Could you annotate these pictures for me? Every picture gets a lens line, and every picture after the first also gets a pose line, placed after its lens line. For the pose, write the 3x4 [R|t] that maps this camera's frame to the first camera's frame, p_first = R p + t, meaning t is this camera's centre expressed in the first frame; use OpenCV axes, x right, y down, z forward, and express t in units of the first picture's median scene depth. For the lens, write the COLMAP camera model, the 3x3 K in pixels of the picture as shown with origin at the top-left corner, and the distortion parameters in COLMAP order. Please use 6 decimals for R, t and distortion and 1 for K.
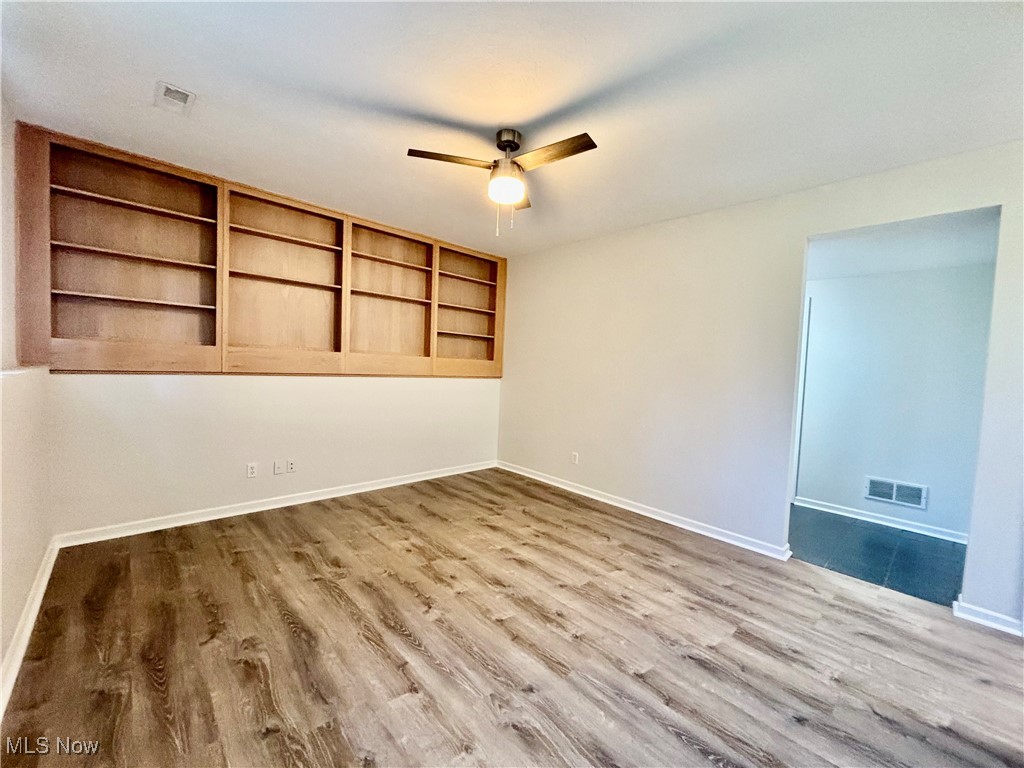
lens RADIAL K [[410.9, 0, 510.4], [0, 410.9, 385.5], [0, 0, 1]] dist [0.000632, -0.000053]
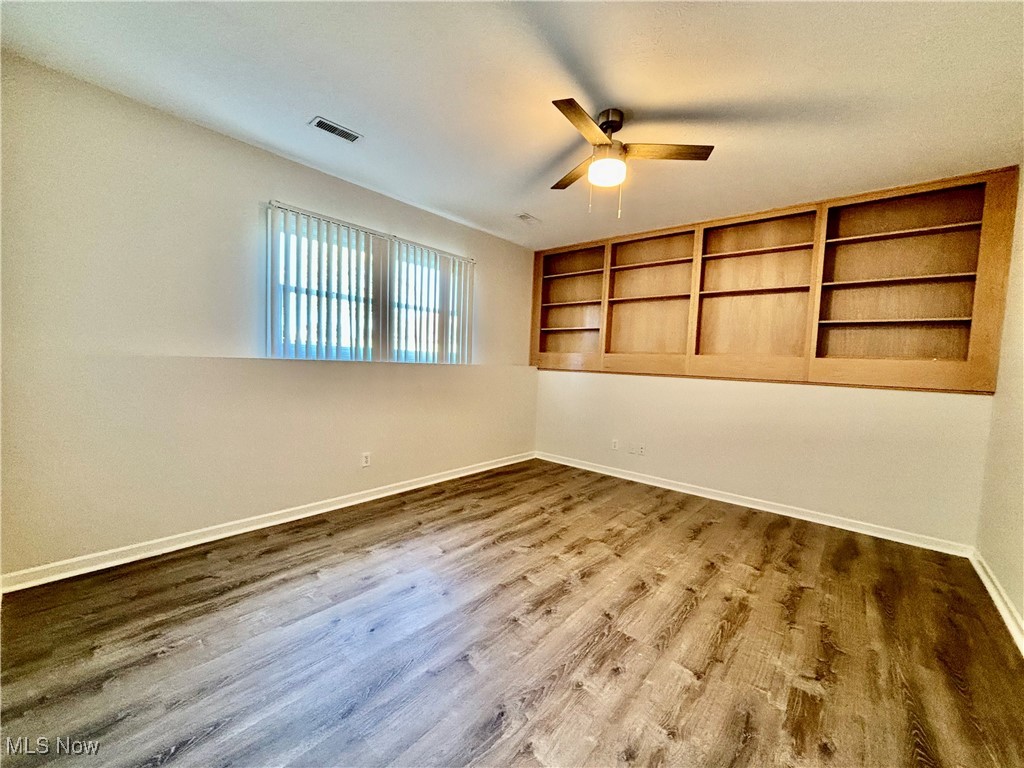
lens RADIAL K [[410.9, 0, 510.4], [0, 410.9, 385.5], [0, 0, 1]] dist [0.000632, -0.000053]
pose [[0.107017, 0.020829, -0.994039, 0.781898], [-0.088489, 0.996013, 0.011344, 0.033557], [0.990312, 0.086748, 0.108433, 0.584828]]
